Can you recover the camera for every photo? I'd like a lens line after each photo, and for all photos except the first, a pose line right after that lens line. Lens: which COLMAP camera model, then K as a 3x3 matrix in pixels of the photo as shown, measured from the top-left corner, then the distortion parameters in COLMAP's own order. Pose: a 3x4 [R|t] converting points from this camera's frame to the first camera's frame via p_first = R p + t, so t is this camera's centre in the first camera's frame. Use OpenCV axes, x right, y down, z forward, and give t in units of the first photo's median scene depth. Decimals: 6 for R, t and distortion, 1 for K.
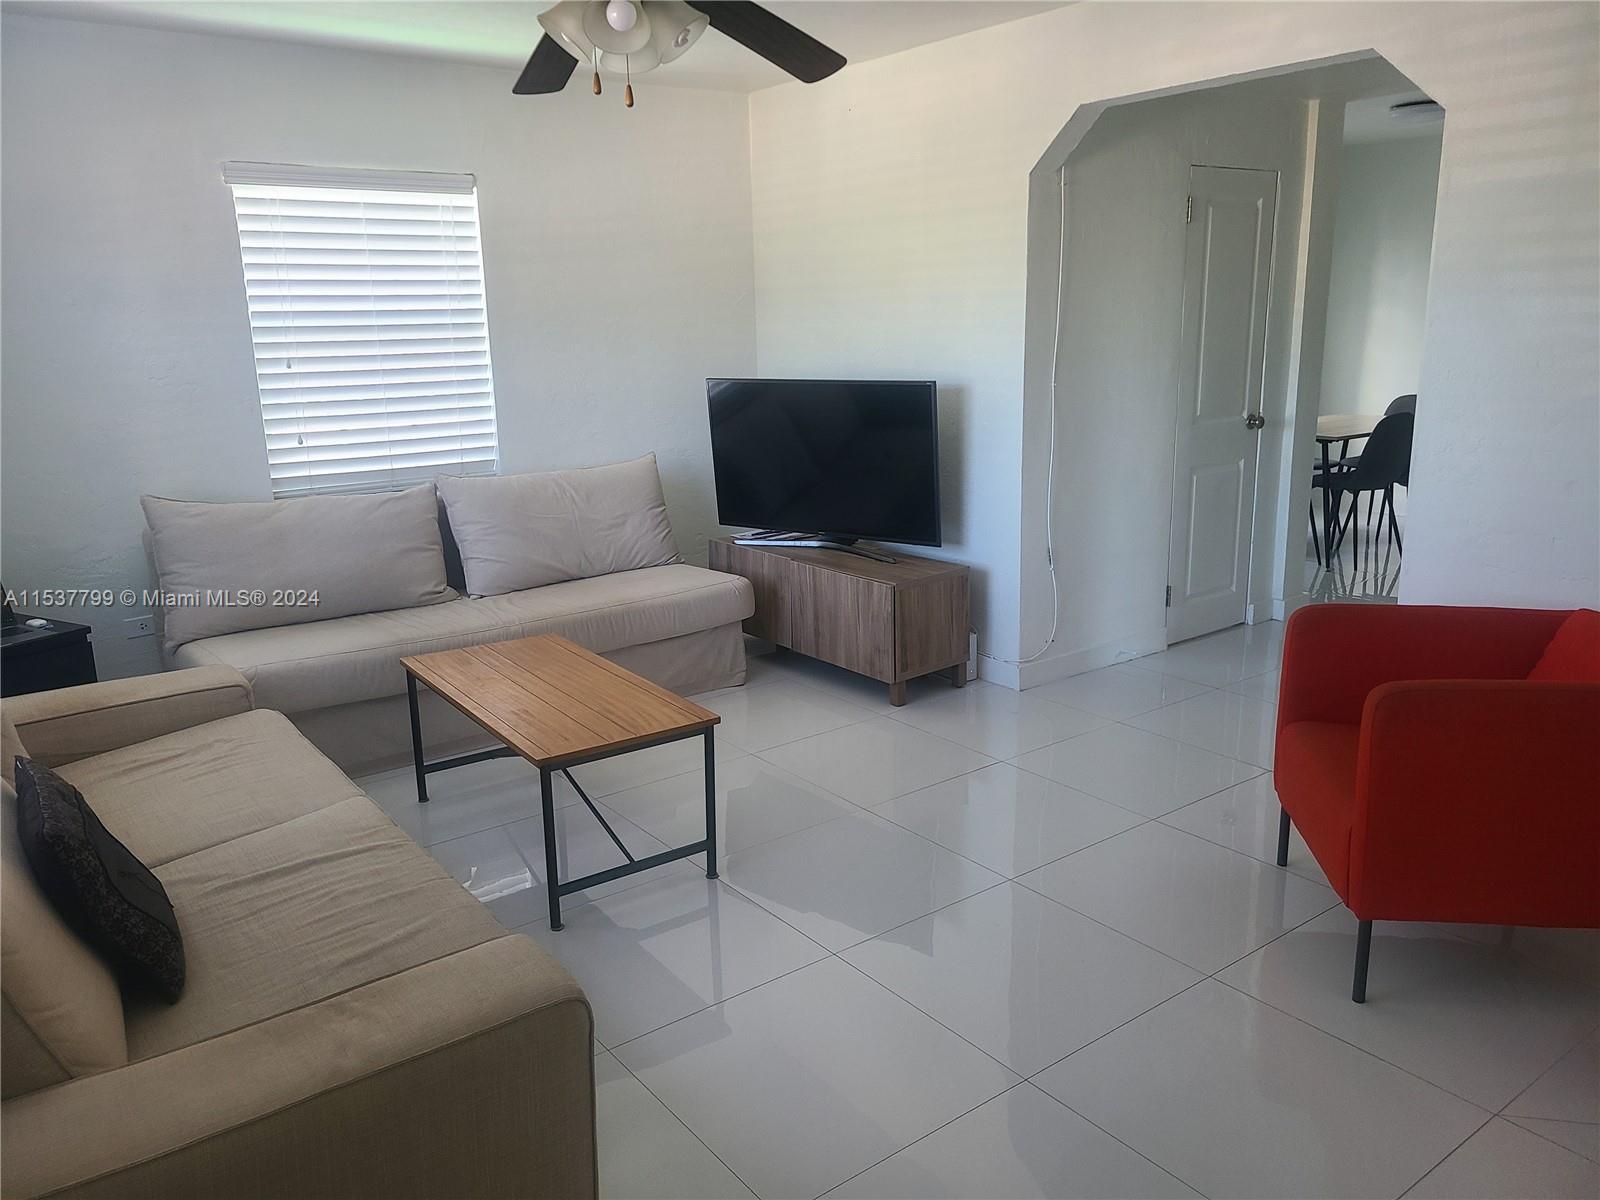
lens RADIAL K [[1201.0, 0, 798.5], [0, 1201.0, 604.6], [0, 0, 1]] dist [0.039933, -0.019496]
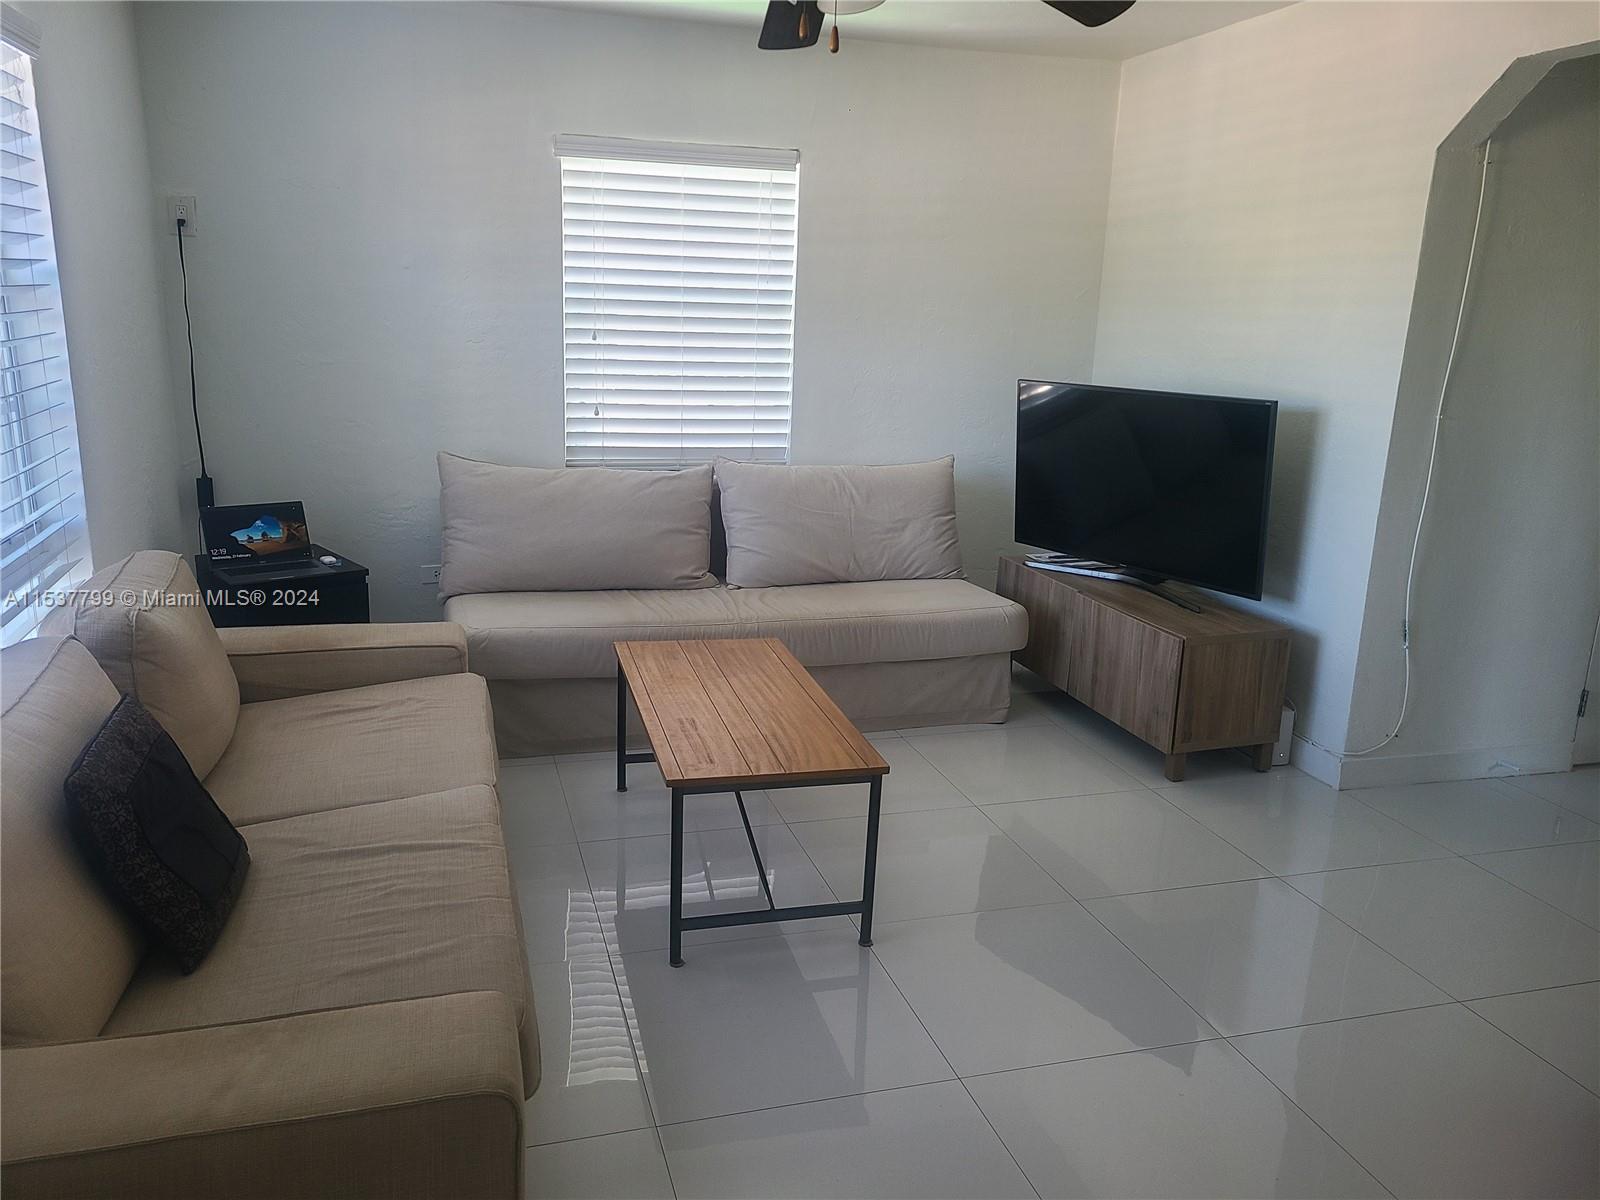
lens RADIAL K [[1201.0, 0, 776.9], [0, 1201.0, 604.1], [0, 0, 1]] dist [0.039933, -0.019496]
pose [[0.931292, 0.136783, -0.337617, 0.093949], [-0.135467, 0.990398, 0.027576, -0.024604], [0.338147, 0.020055, 0.940880, 0.106621]]
